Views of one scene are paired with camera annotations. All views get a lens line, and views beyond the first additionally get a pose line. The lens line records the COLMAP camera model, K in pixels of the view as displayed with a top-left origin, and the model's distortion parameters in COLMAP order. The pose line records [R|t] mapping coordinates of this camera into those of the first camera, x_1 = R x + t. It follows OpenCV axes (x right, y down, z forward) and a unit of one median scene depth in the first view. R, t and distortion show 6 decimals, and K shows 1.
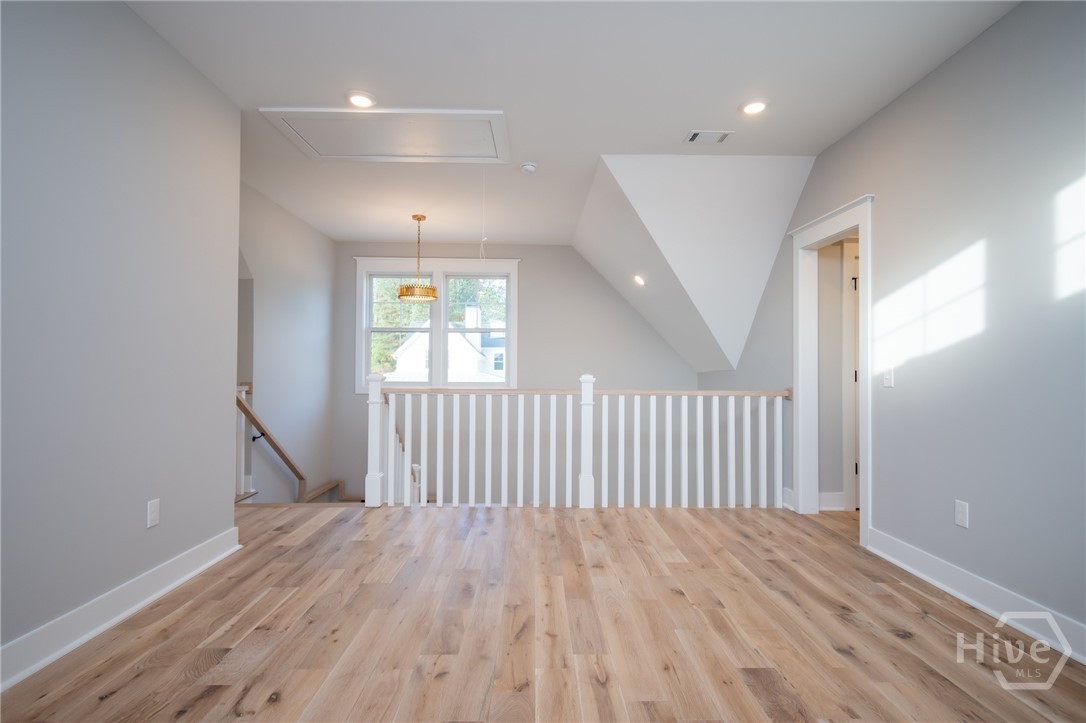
lens RADIAL K [[535.1, 0, 546.0], [0, 535.1, 362.3], [0, 0, 1]] dist [0.002088, -0.003180]
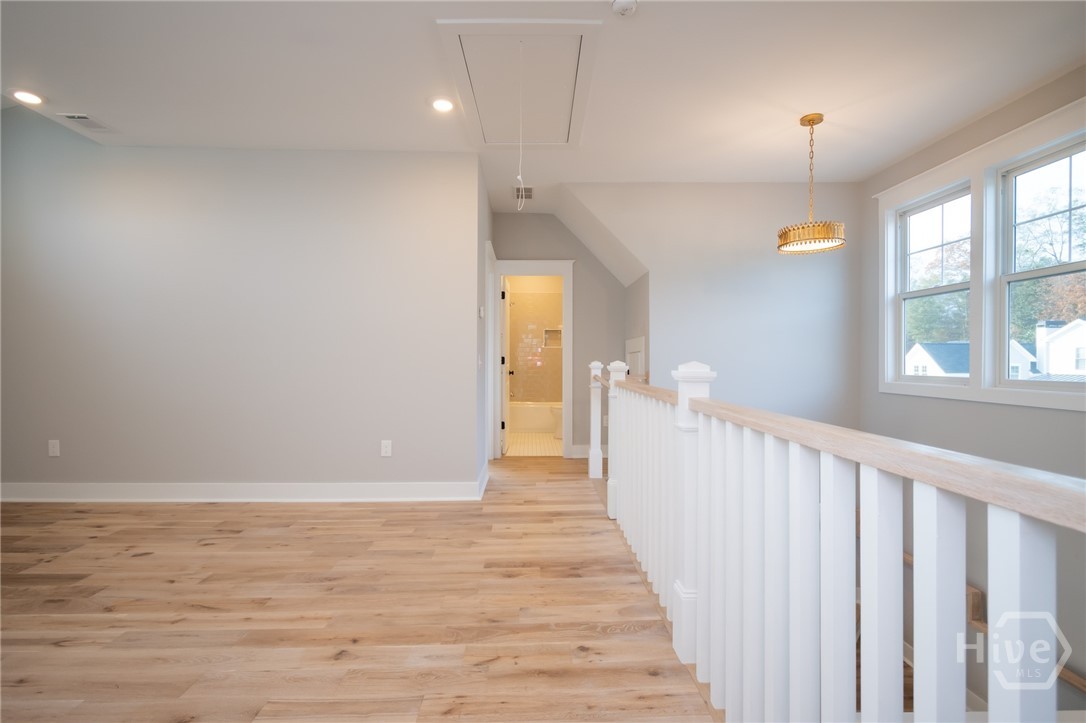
lens RADIAL K [[535.1, 0, 541.7], [0, 535.1, 360.0], [0, 0, 1]] dist [0.002088, -0.003180]
pose [[0.005605, -0.004393, -0.999975, 0.827322], [0.019572, 0.999799, -0.004283, 0.029180], [0.999793, -0.019548, 0.005690, 1.365430]]
